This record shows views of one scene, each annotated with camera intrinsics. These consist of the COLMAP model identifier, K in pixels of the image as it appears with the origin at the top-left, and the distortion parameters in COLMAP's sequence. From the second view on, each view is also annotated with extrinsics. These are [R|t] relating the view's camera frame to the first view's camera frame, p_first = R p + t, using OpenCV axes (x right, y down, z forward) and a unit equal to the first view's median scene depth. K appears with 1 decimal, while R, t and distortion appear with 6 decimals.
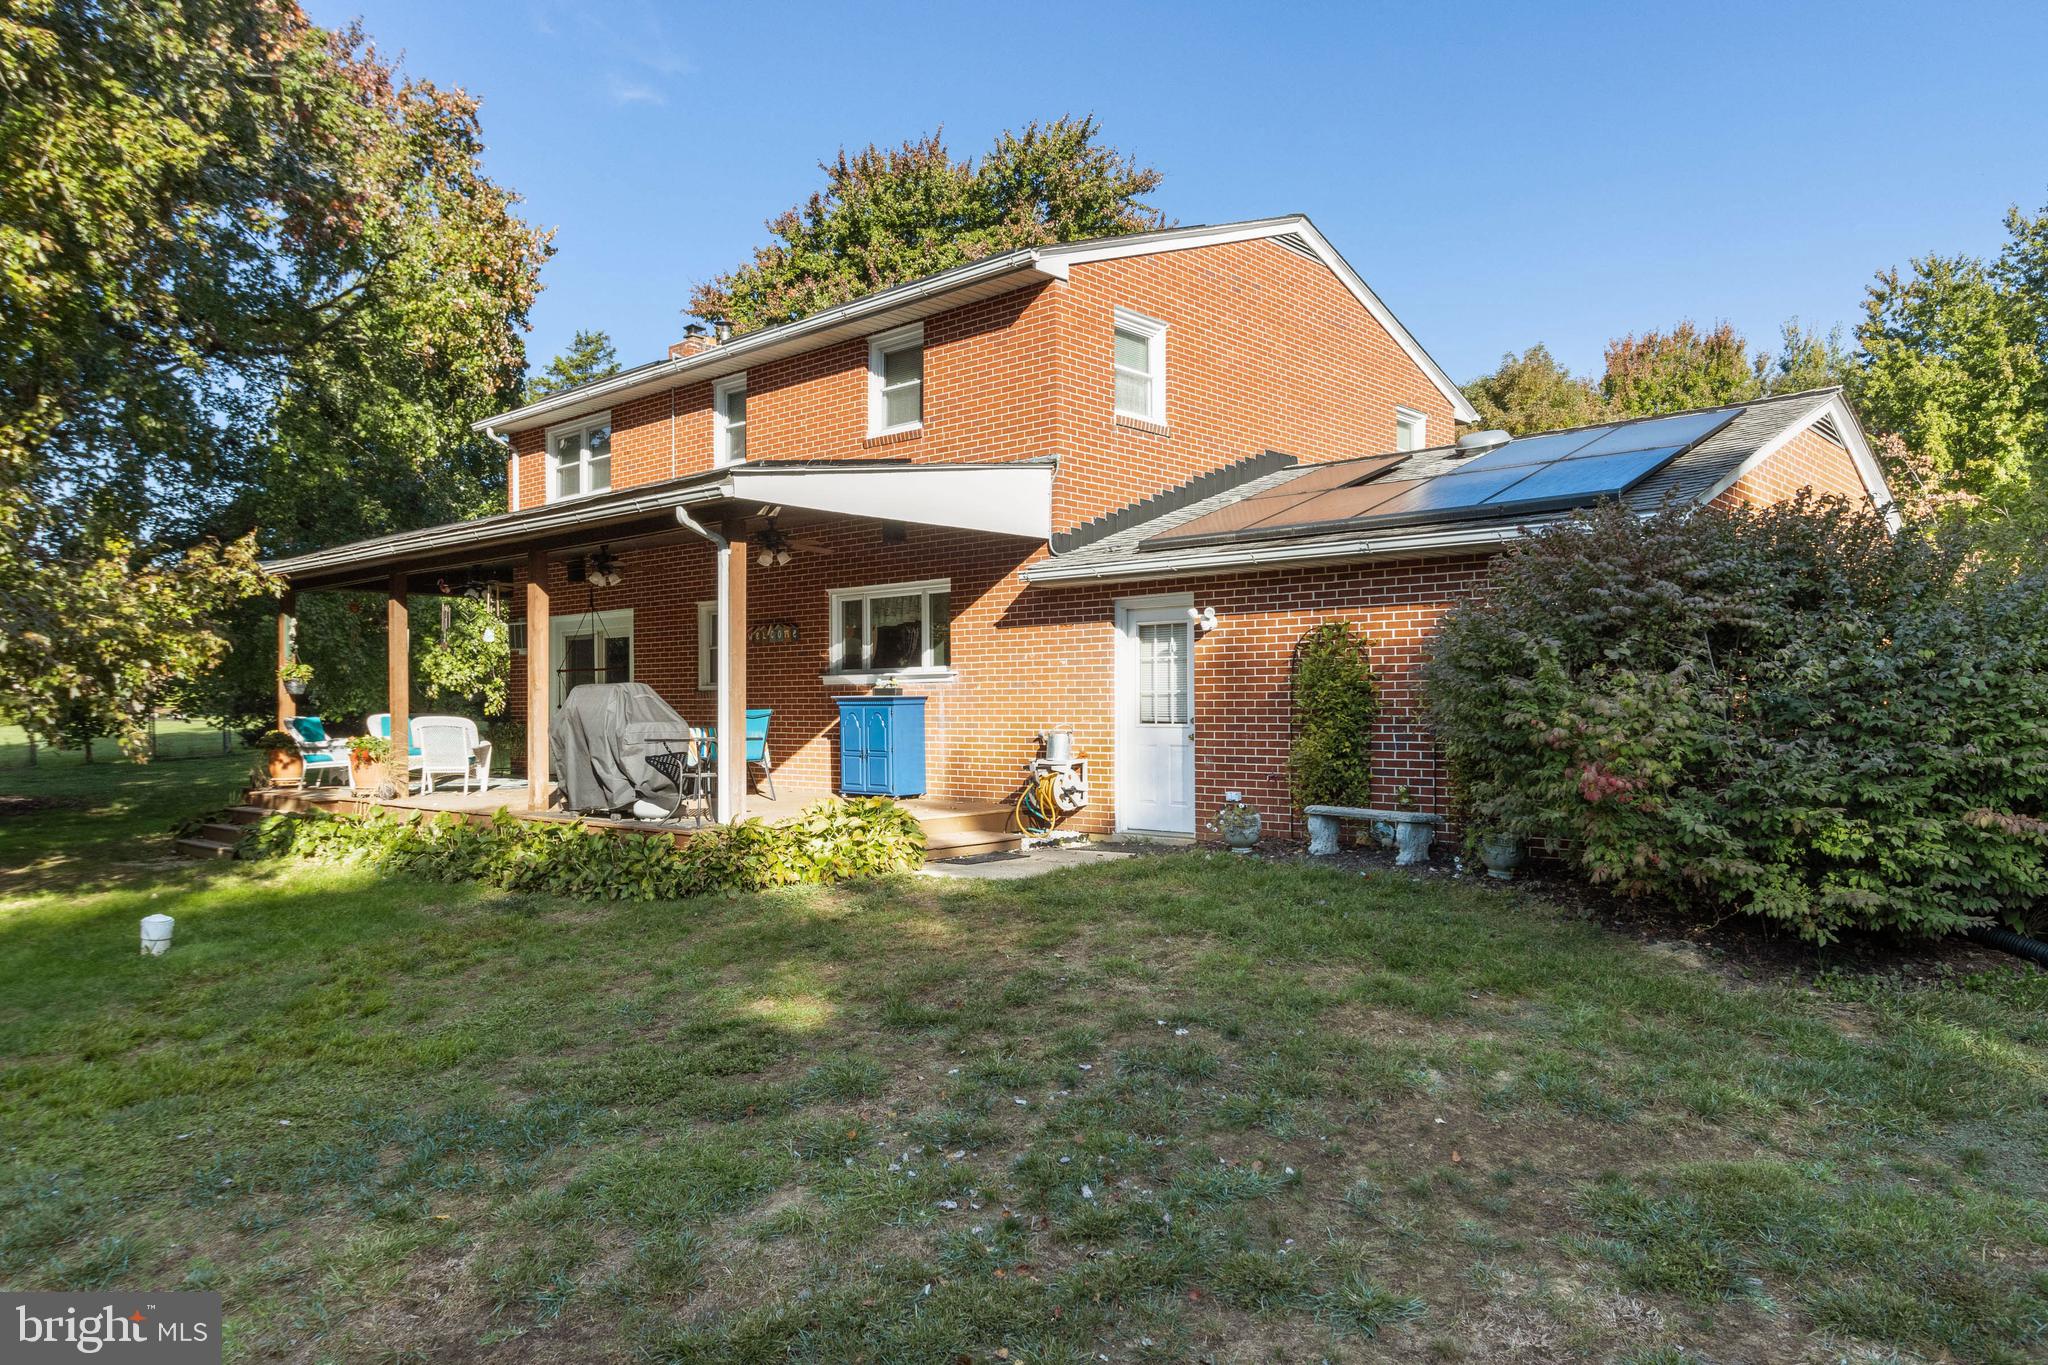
lens RADIAL K [[1334.2, 0, 1026.1], [0, 1334.2, 683.6], [0, 0, 1]] dist [-0.008055, -0.003597]
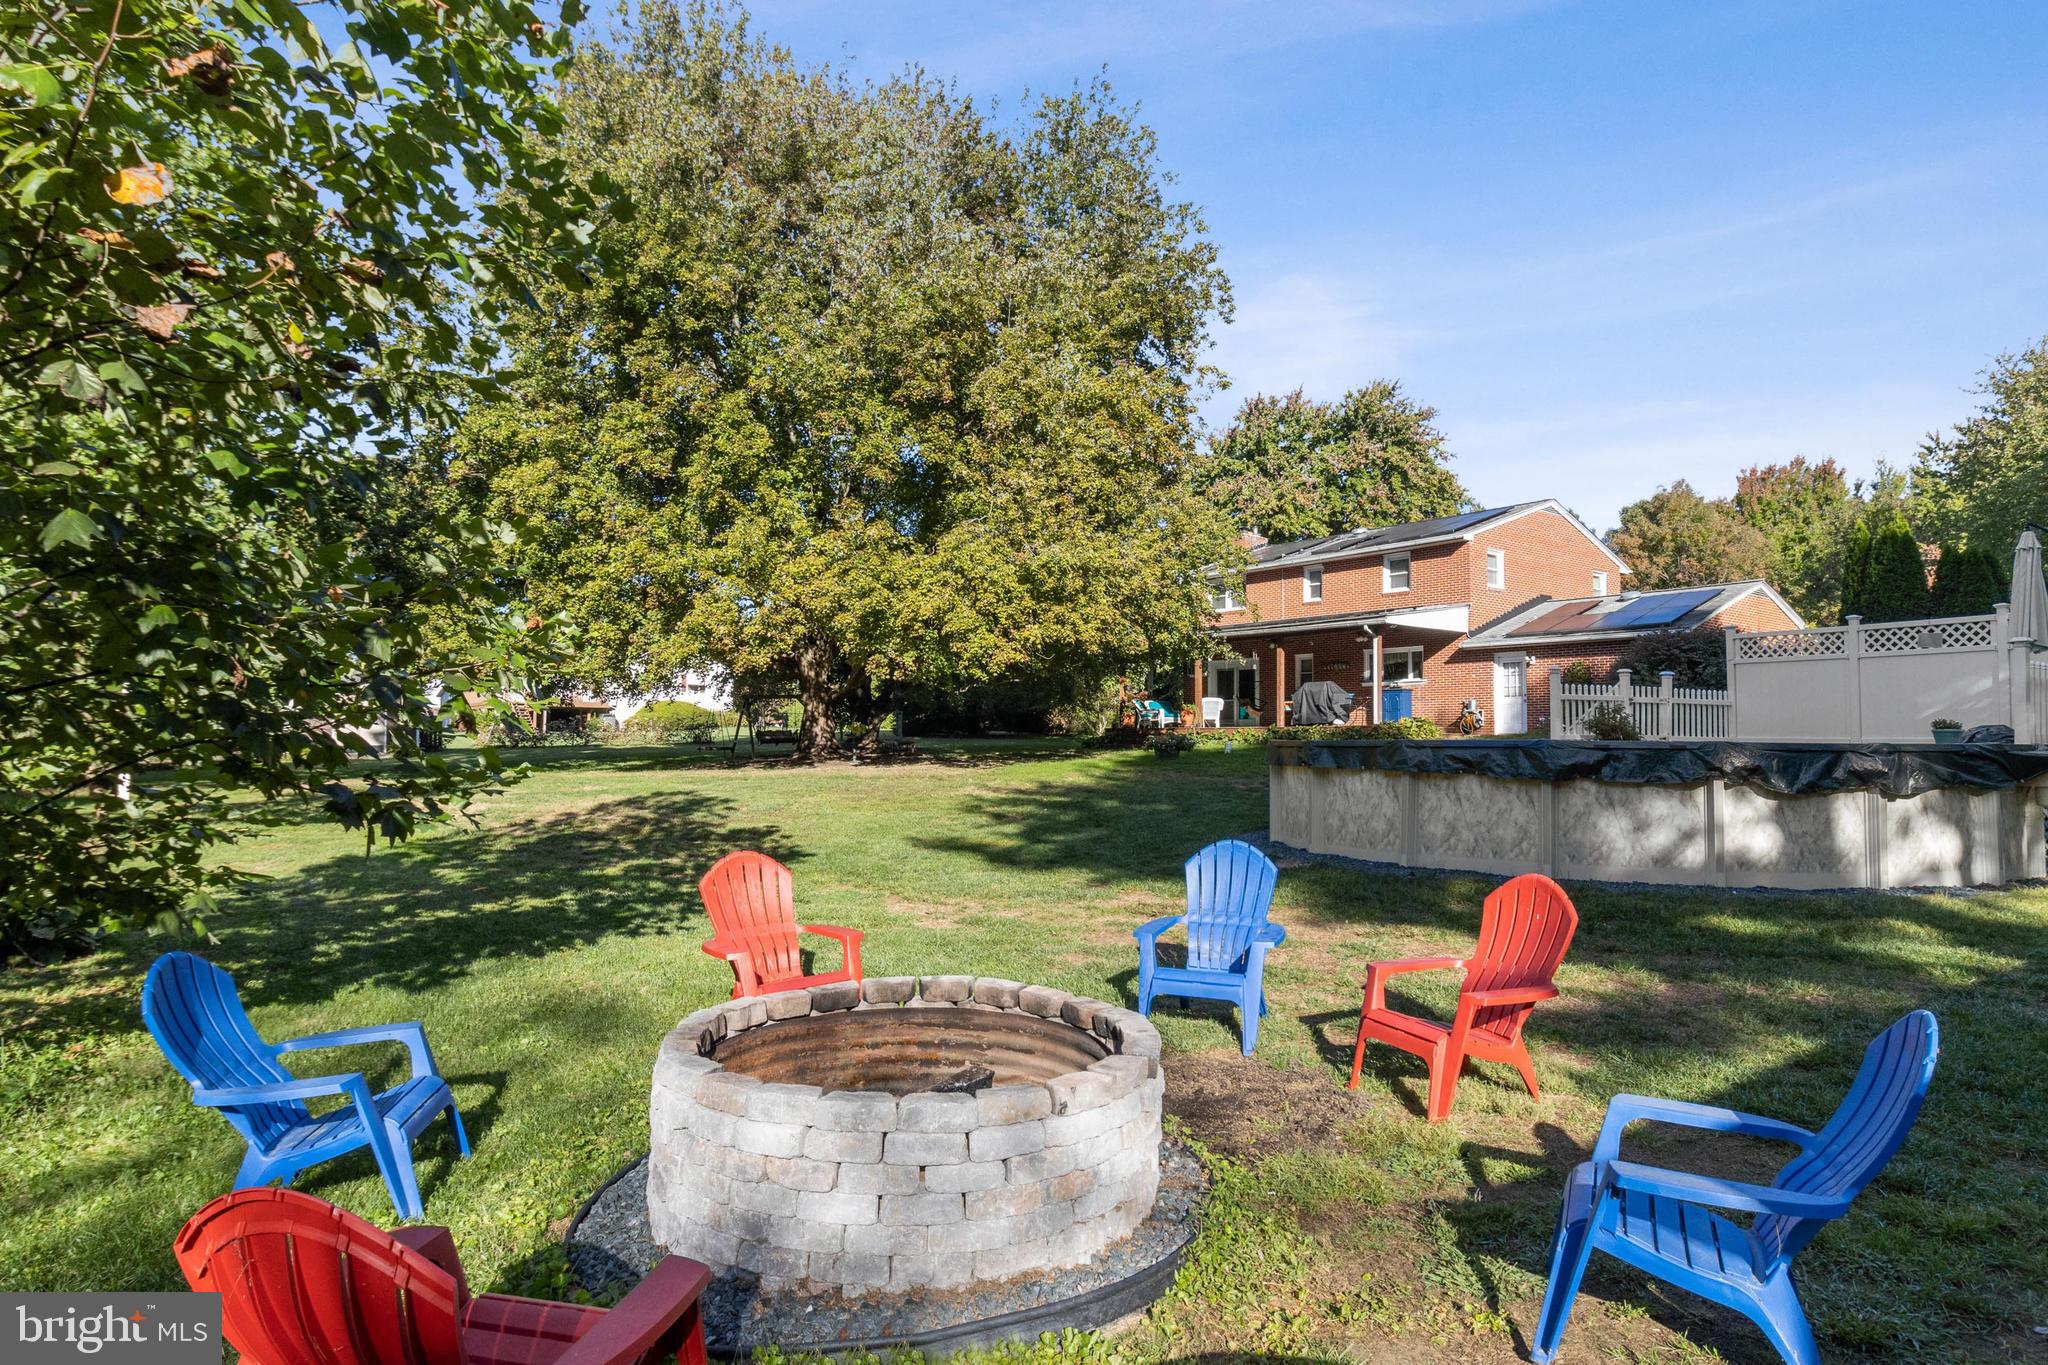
lens RADIAL K [[1104.3, 0, 1064.2], [0, 1104.3, 709.0], [0, 0, 1]] dist [-0.001064, -0.000193]
pose [[0.987914, 0.005937, -0.154889, -0.396493], [-0.008432, 0.999845, -0.015453, 0.083255], [0.154774, 0.016572, 0.987811, -1.237174]]
